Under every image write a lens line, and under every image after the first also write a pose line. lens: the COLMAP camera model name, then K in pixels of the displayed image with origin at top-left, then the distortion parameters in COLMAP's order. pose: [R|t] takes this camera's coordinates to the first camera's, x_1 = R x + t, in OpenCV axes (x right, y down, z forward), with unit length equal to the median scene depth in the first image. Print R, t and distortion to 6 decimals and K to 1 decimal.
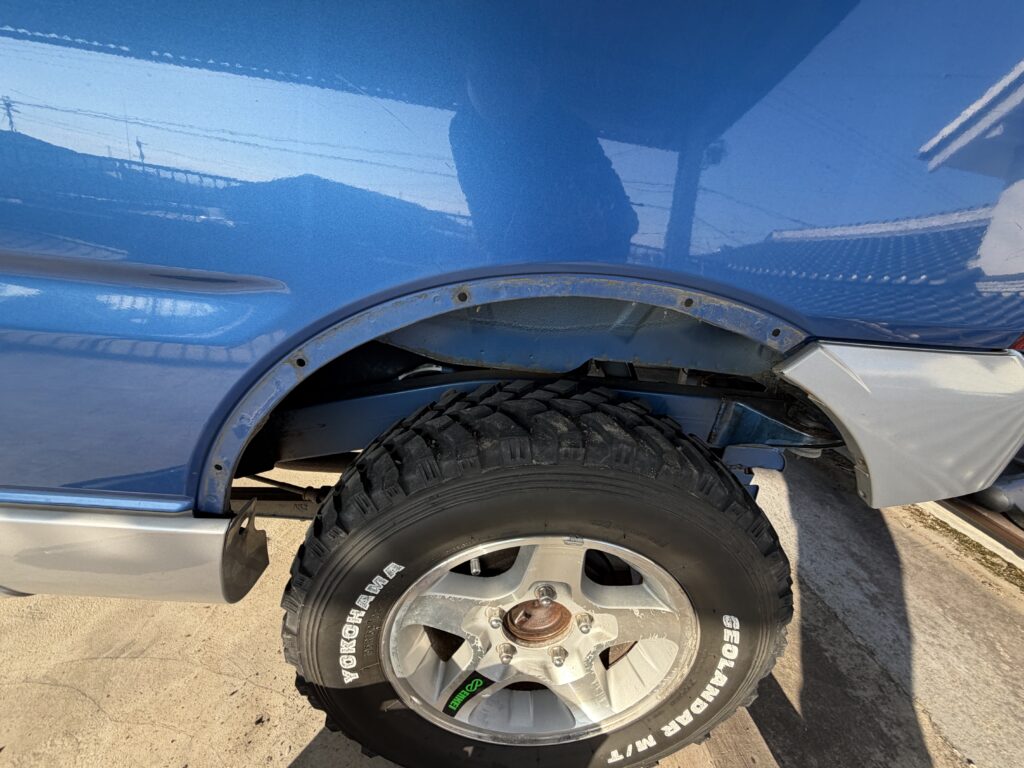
lens RADIAL K [[410.1, 0, 512.9], [0, 410.1, 396.2], [0, 0, 1]] dist [0.000202, 0.000236]
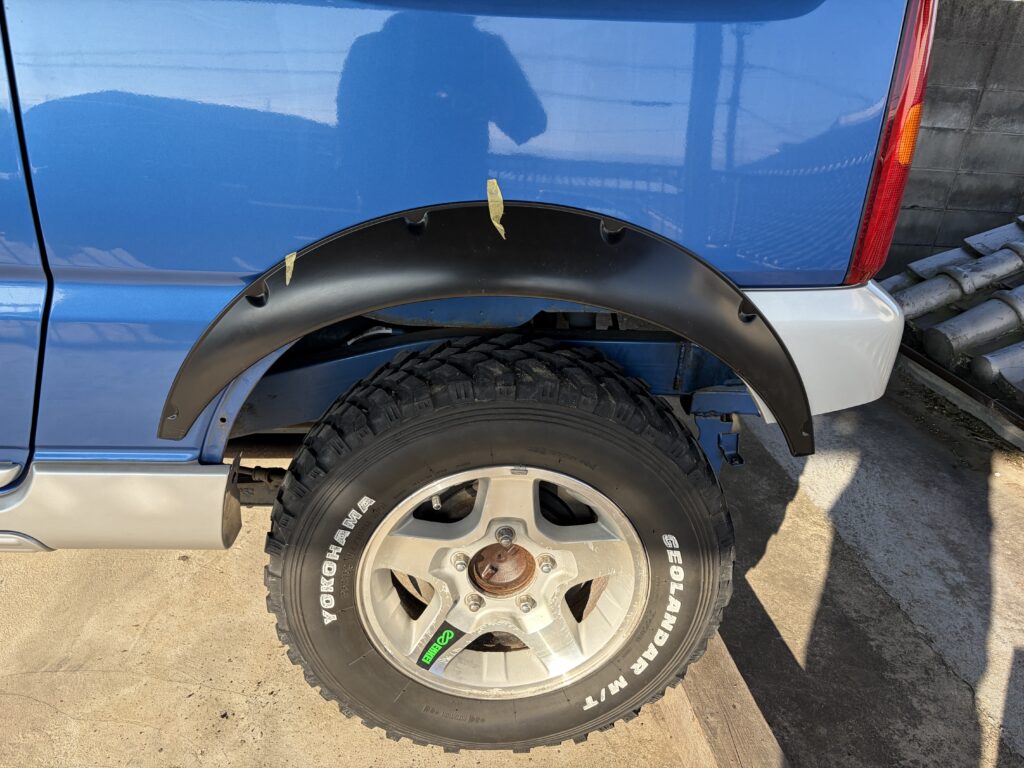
lens RADIAL K [[775.2, 0, 512.0], [0, 775.2, 384.0], [0, 0, 1]] dist [-0.000848, -0.008447]
pose [[0.997885, -0.064983, -0.001614, 0.122113], [0.064996, 0.997841, 0.009475, 0.070519], [0.000995, -0.009560, 0.999954, -0.979581]]
